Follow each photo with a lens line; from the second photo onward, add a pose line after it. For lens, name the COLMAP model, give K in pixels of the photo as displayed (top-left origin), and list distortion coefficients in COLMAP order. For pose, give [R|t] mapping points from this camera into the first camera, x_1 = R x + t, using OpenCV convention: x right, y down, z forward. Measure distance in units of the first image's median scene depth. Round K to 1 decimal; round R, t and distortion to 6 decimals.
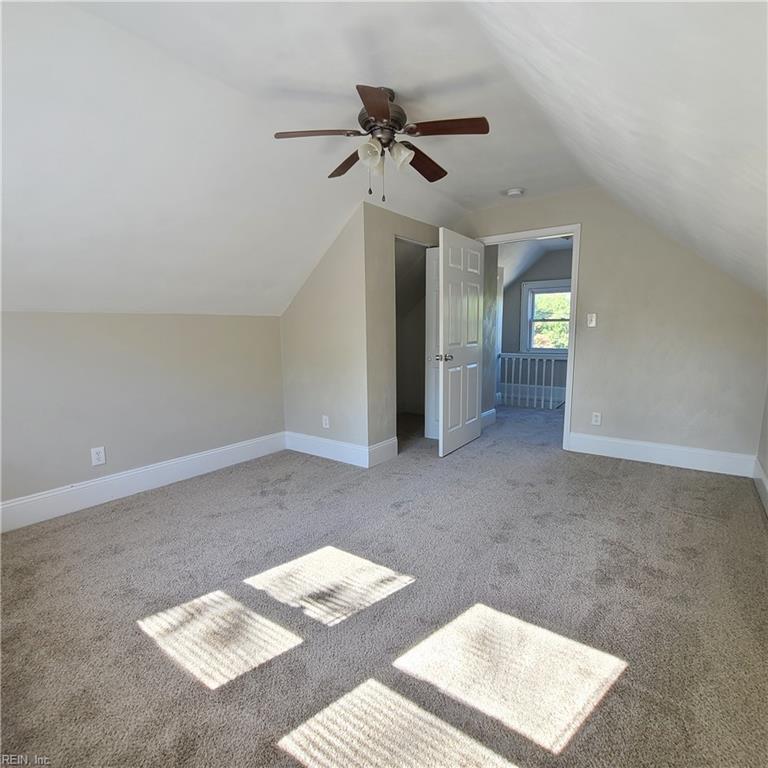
lens RADIAL K [[421.9, 0, 394.8], [0, 421.9, 390.2], [0, 0, 1]] dist [-0.003801, -0.000635]
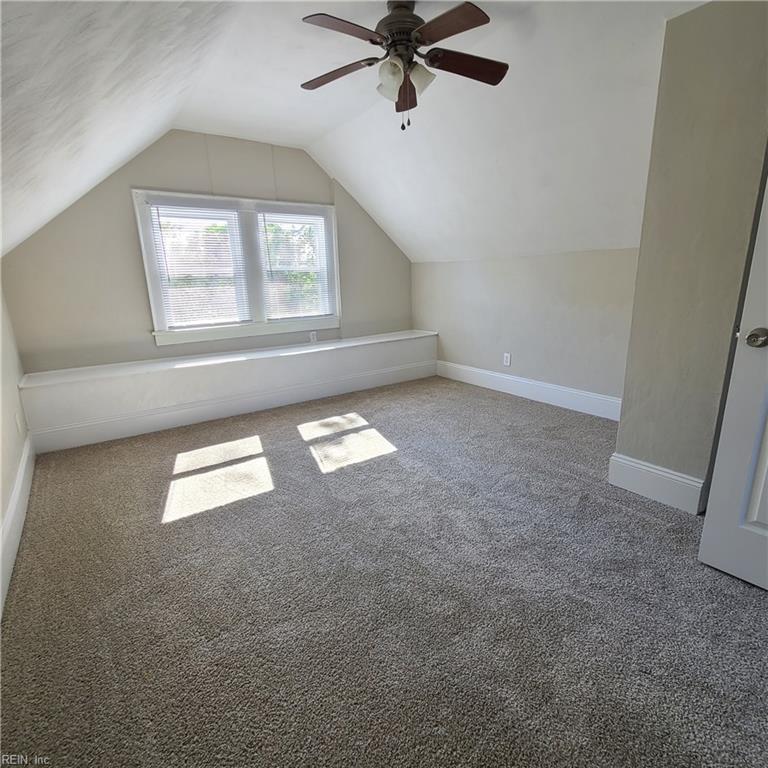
lens RADIAL K [[421.9, 0, 394.8], [0, 421.9, 390.2], [0, 0, 1]] dist [-0.003801, -0.000635]
pose [[-0.327936, 0.260688, -0.908020, 1.188767], [-0.104801, 0.945201, 0.309212, -0.235518], [0.938869, 0.196563, -0.282645, 1.654737]]
